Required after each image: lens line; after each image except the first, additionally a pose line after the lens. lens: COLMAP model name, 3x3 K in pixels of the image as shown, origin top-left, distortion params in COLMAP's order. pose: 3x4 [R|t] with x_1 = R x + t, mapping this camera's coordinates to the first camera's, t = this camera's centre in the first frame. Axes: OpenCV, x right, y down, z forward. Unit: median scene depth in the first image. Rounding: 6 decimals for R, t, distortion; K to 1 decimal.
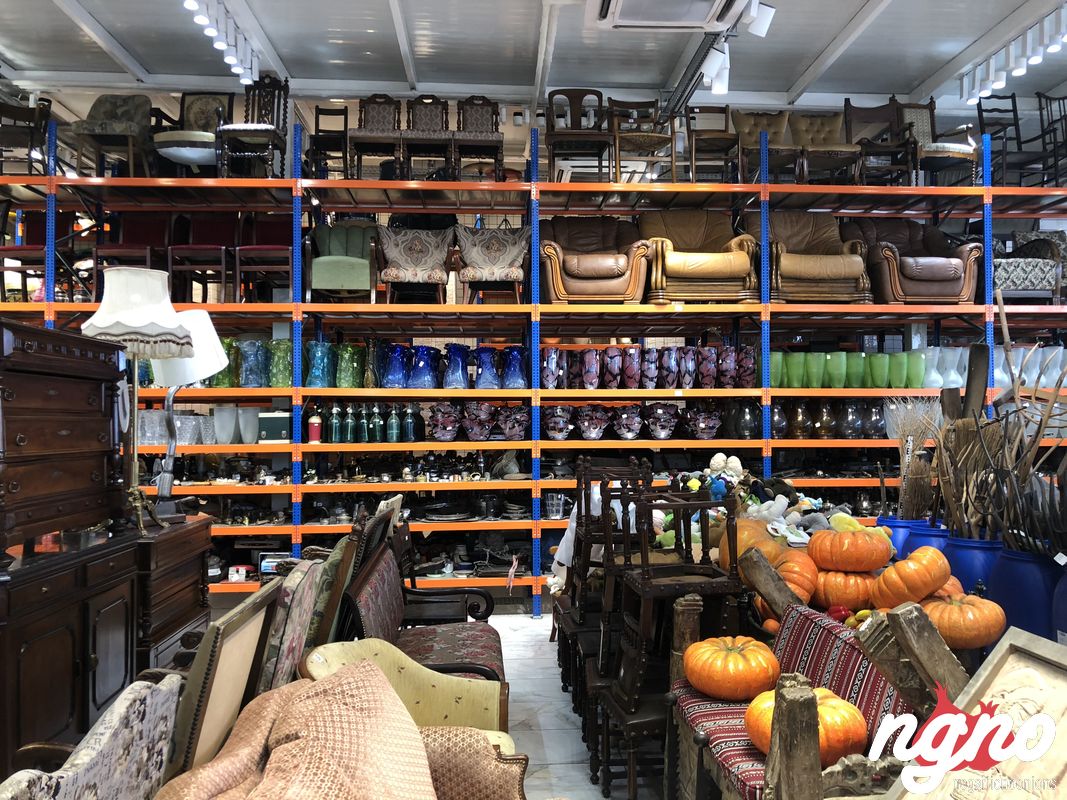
lens RADIAL K [[870.2, 0, 534.3], [0, 870.2, 394.7], [0, 0, 1]] dist [0.031039, -0.034713]
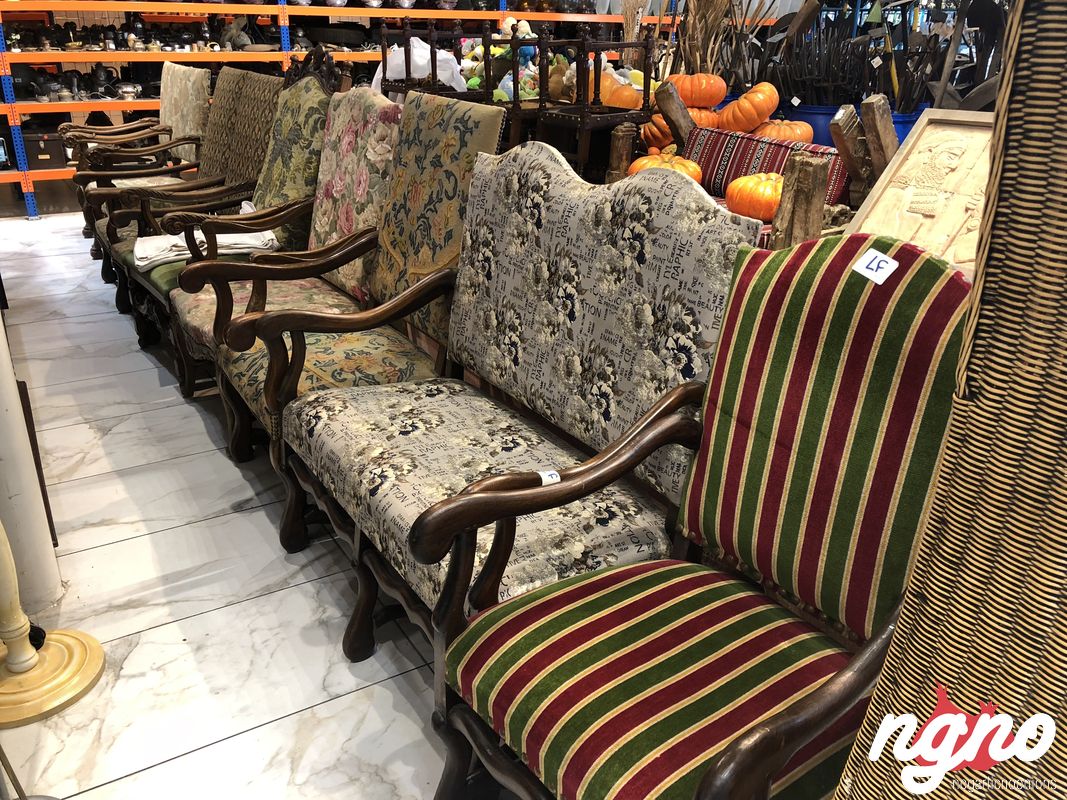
lens RADIAL K [[870.2, 0, 534.3], [0, 870.2, 394.7], [0, 0, 1]] dist [0.031039, -0.034713]
pose [[0.881626, -0.165043, 0.442149, -0.245842], [-0.037269, 0.909587, 0.413839, 0.035884], [-0.470475, -0.381330, 0.795765, -0.019828]]
